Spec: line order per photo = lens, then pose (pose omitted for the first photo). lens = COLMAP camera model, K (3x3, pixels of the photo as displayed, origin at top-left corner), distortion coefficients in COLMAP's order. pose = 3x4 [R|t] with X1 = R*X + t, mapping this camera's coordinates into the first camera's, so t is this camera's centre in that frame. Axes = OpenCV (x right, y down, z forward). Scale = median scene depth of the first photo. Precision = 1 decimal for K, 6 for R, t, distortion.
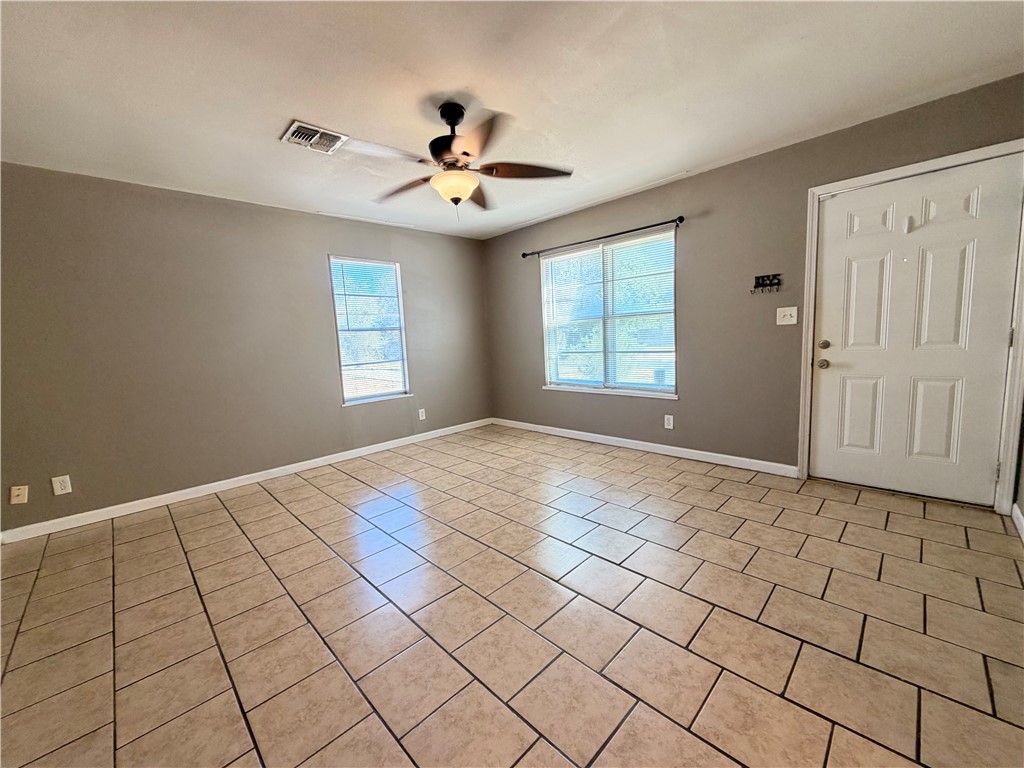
lens RADIAL K [[407.9, 0, 509.5], [0, 407.9, 387.1], [0, 0, 1]] dist [-0.000386, 0.000196]
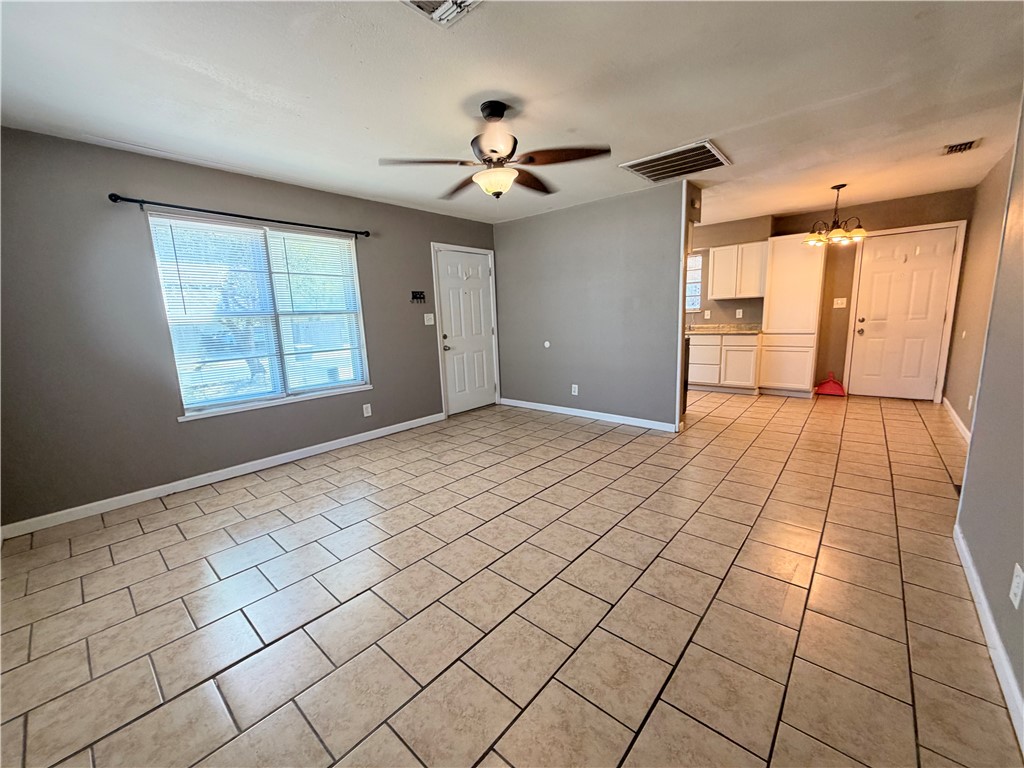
lens RADIAL K [[407.5, 0, 508.1], [0, 407.5, 387.0], [0, 0, 1]] dist [-0.000661, -0.000253]
pose [[-0.070827, -0.120312, 0.990206, -0.746301], [0.166428, 0.977359, 0.130655, -0.059702], [-0.983507, 0.174052, -0.049200, 0.666653]]
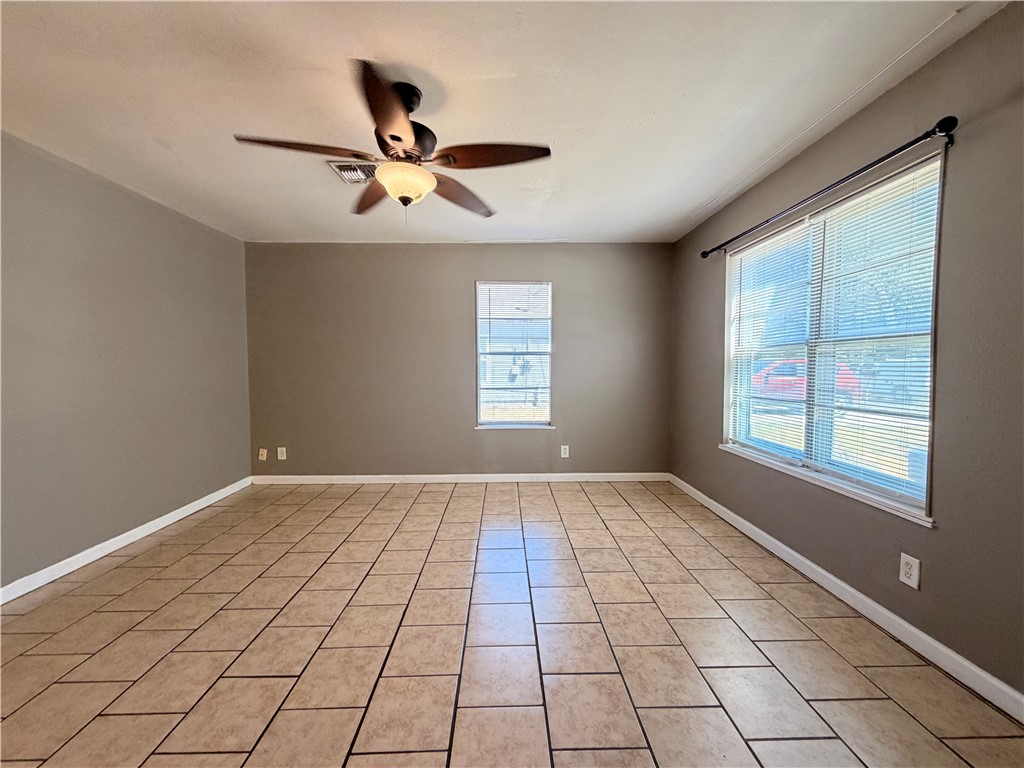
lens RADIAL K [[409.2, 0, 508.6], [0, 409.2, 386.2], [0, 0, 1]] dist [0.000018, 0.000023]
pose [[0.725034, 0.079924, -0.684060, 0.365087], [-0.118452, 0.992914, -0.009537, -0.062739], [0.678450, 0.087943, 0.729364, 0.344013]]
